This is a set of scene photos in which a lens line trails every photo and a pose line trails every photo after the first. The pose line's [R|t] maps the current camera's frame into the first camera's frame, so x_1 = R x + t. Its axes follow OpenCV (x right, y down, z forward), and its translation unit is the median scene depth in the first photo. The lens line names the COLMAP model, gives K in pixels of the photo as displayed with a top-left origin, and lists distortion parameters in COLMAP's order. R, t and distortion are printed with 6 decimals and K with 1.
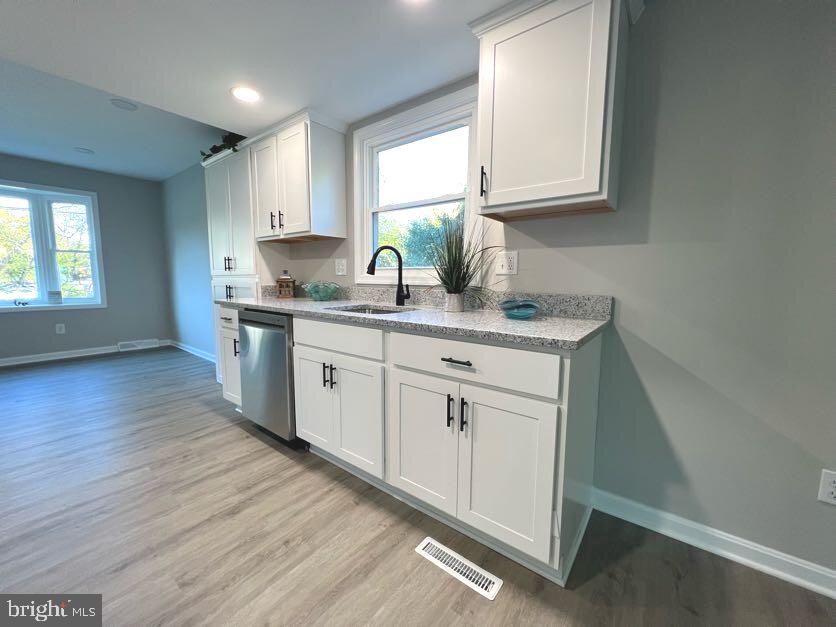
lens RADIAL K [[334.7, 0, 418.0], [0, 334.7, 313.5], [0, 0, 1]] dist [-0.001630, -0.000255]
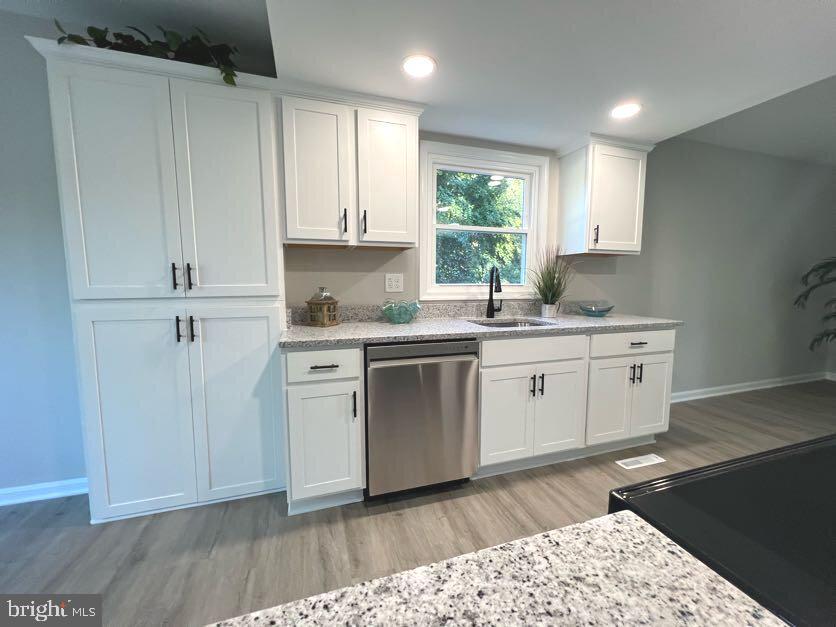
lens RADIAL K [[334.7, 0, 418.0], [0, 334.7, 313.5], [0, 0, 1]] dist [-0.001630, -0.000255]
pose [[0.563168, -0.086061, 0.821849, -1.197093], [0.091027, 0.994970, 0.041814, -0.115533], [-0.821314, 0.051262, 0.568169, 0.589167]]
